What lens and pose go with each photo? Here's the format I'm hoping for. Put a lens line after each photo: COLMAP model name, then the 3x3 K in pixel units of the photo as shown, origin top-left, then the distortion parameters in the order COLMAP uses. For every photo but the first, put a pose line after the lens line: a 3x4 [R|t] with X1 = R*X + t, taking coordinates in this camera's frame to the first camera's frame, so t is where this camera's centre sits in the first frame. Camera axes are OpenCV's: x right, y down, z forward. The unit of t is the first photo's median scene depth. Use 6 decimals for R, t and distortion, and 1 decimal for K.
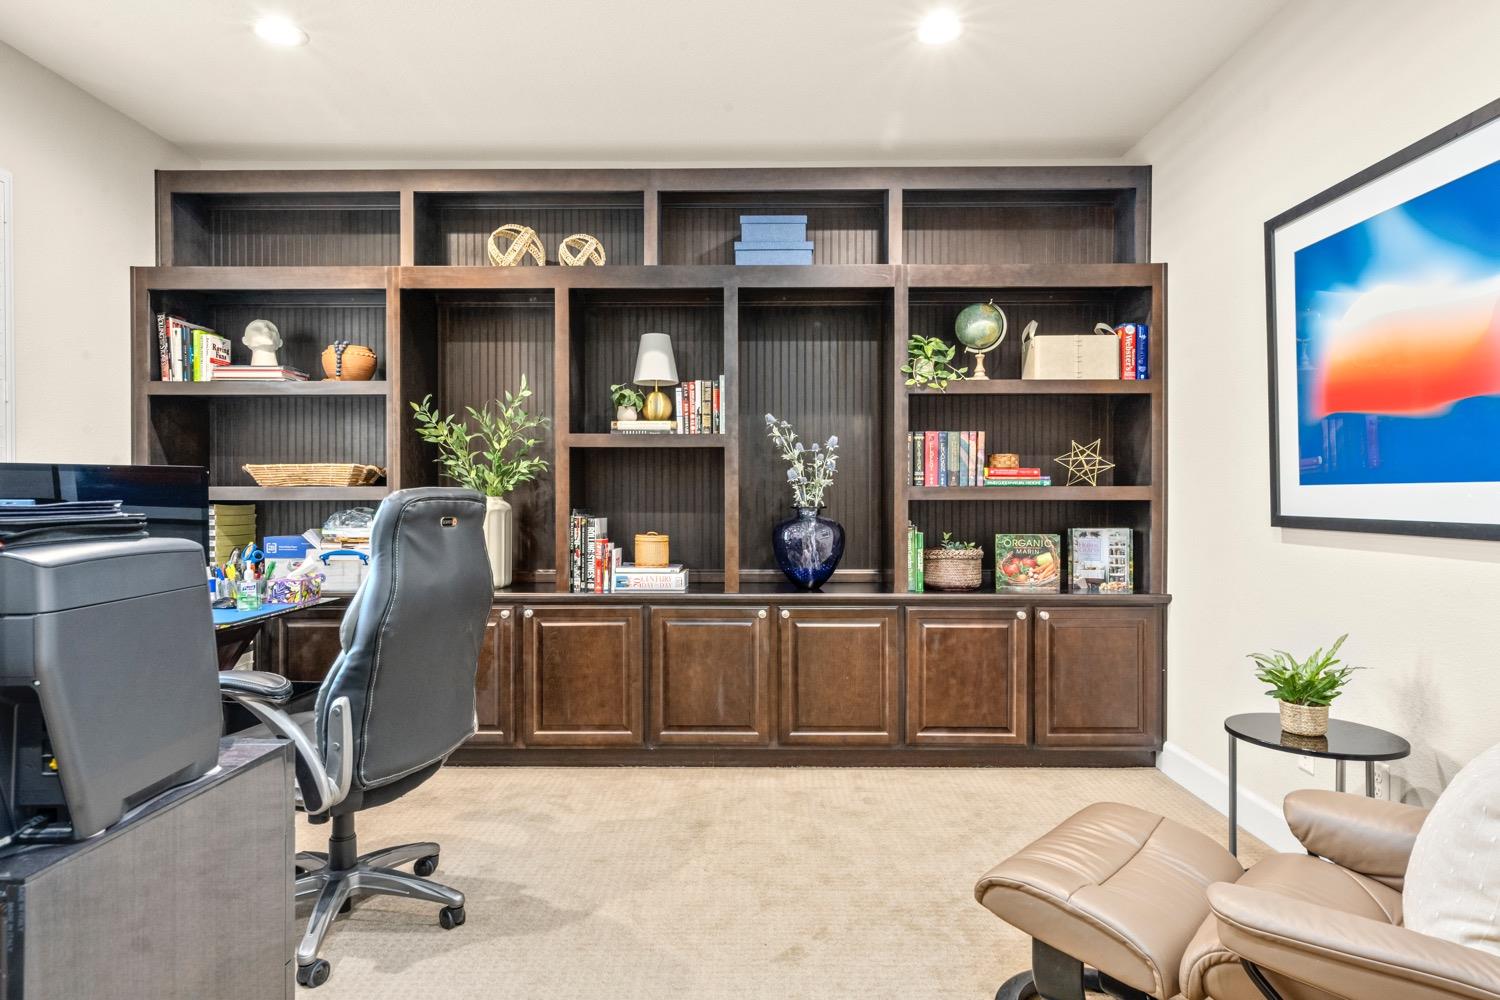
lens RADIAL K [[863.5, 0, 748.4], [0, 863.5, 506.1], [0, 0, 1]] dist [0.002120, -0.000244]
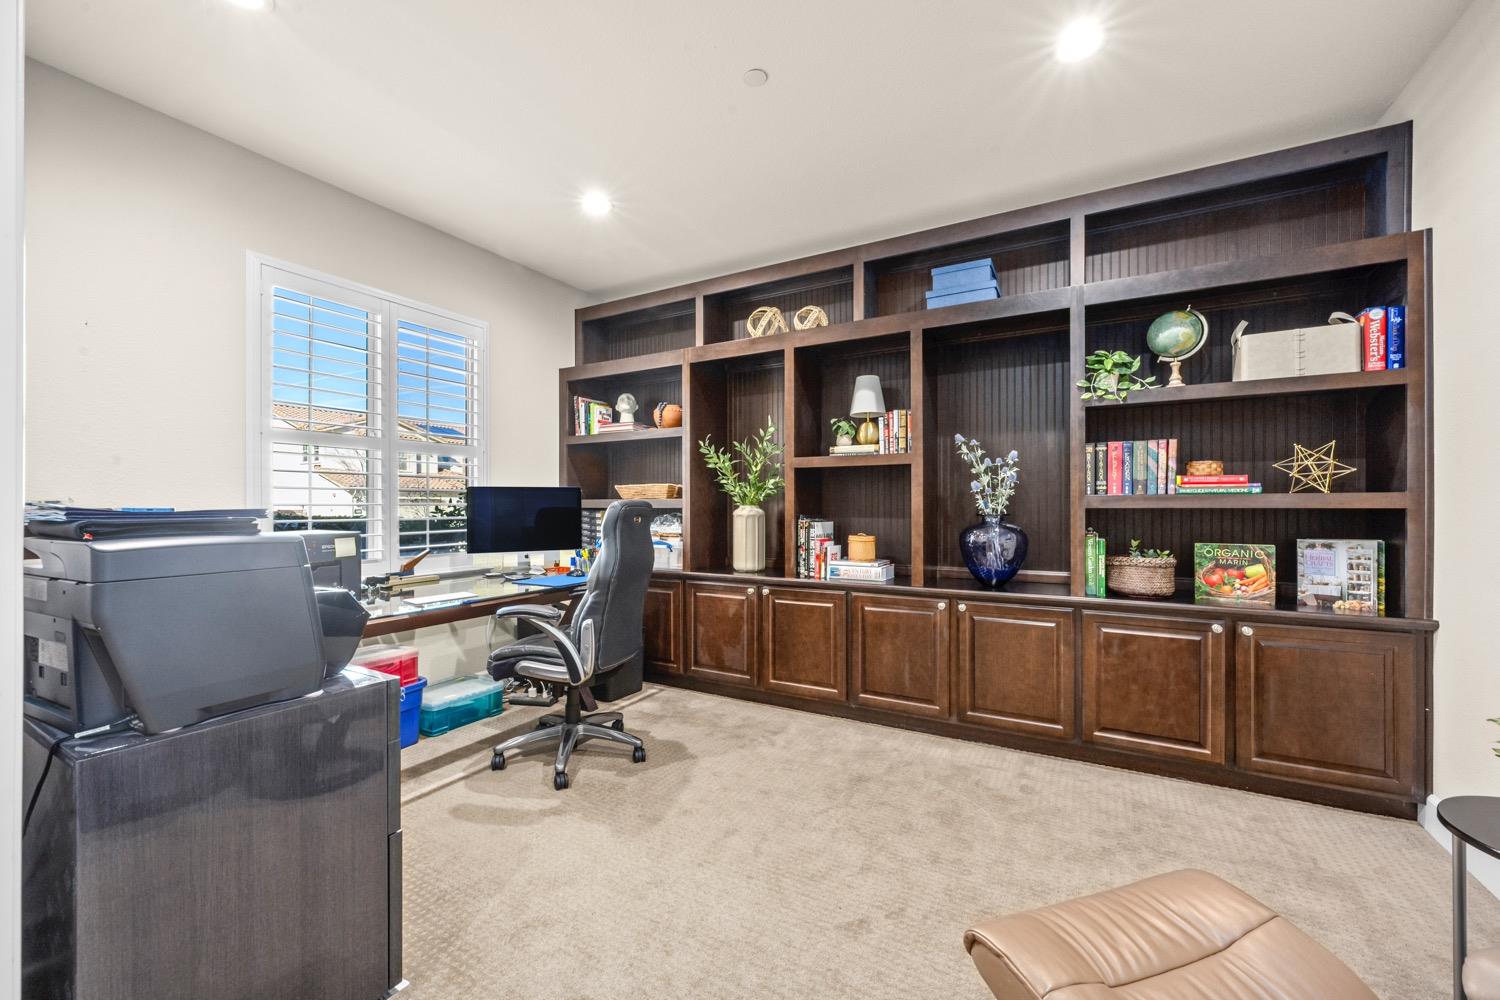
lens RADIAL K [[602.2, 0, 748.4], [0, 602.2, 509.0], [0, 0, 1]] dist [-0.003361, 0.000804]
pose [[0.877125, 0.001423, -0.480261, 0.172207], [-0.003597, 0.999987, -0.003607, -0.001873], [0.480249, 0.004892, 0.877118, 0.157189]]
